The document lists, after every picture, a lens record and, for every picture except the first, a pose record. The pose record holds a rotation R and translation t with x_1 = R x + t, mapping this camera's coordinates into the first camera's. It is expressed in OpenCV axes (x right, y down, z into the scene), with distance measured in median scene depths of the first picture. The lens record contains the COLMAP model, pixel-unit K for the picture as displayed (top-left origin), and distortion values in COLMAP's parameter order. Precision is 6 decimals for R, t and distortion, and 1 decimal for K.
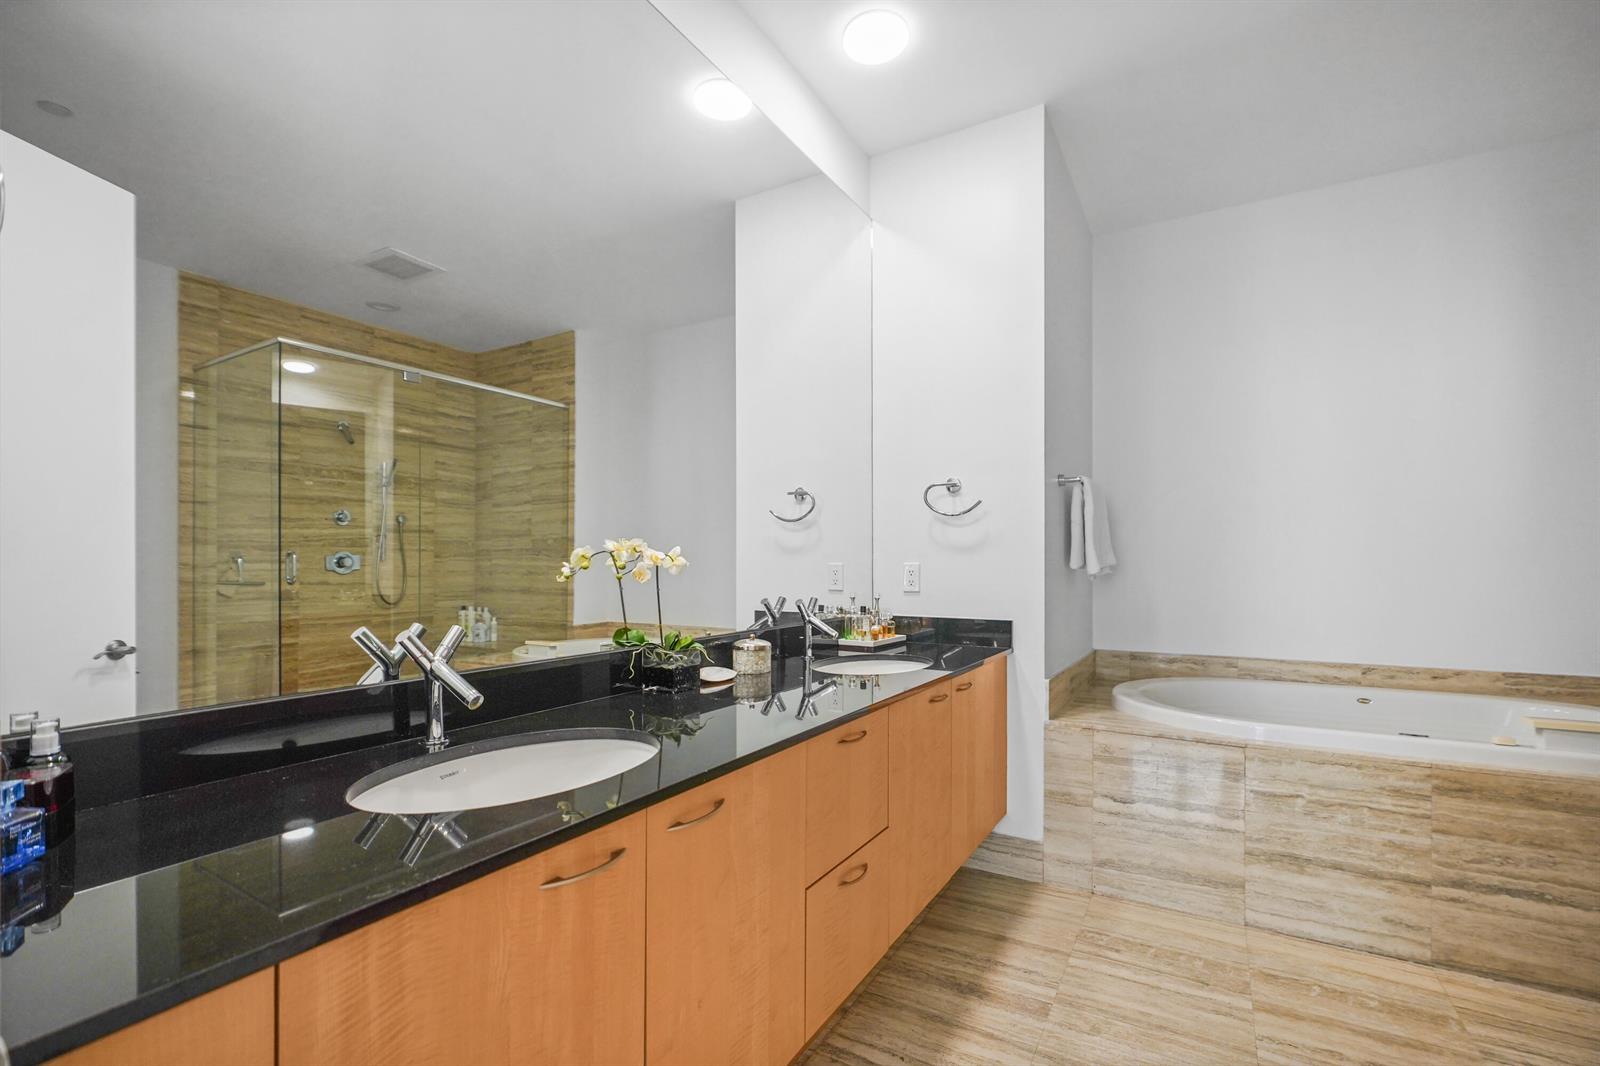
lens RADIAL K [[713.6, 0, 800.4], [0, 713.6, 565.9], [0, 0, 1]] dist [-0.001120, 0.000313]
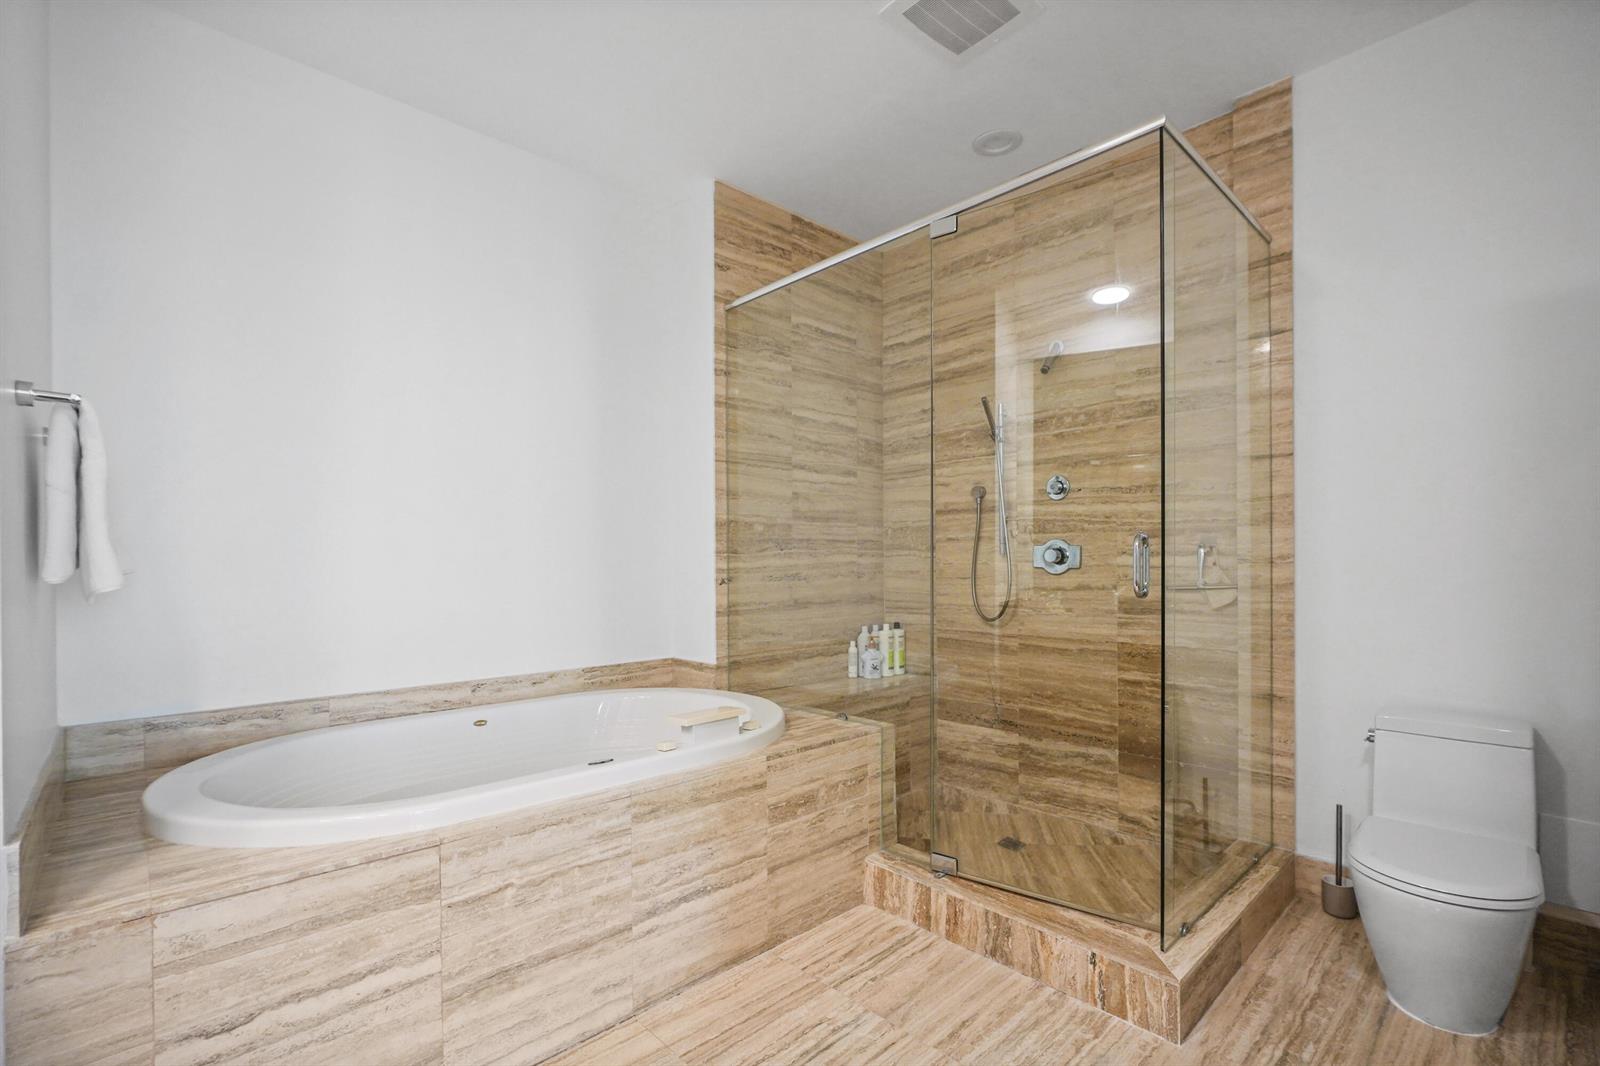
lens RADIAL K [[713.6, 0, 800.4], [0, 713.6, 565.9], [0, 0, 1]] dist [-0.001120, 0.000313]
pose [[0.280418, -0.008174, 0.959843, 0.078468], [0.006546, 0.999957, 0.006604, -0.009725], [-0.959856, 0.004431, 0.280460, 0.492198]]
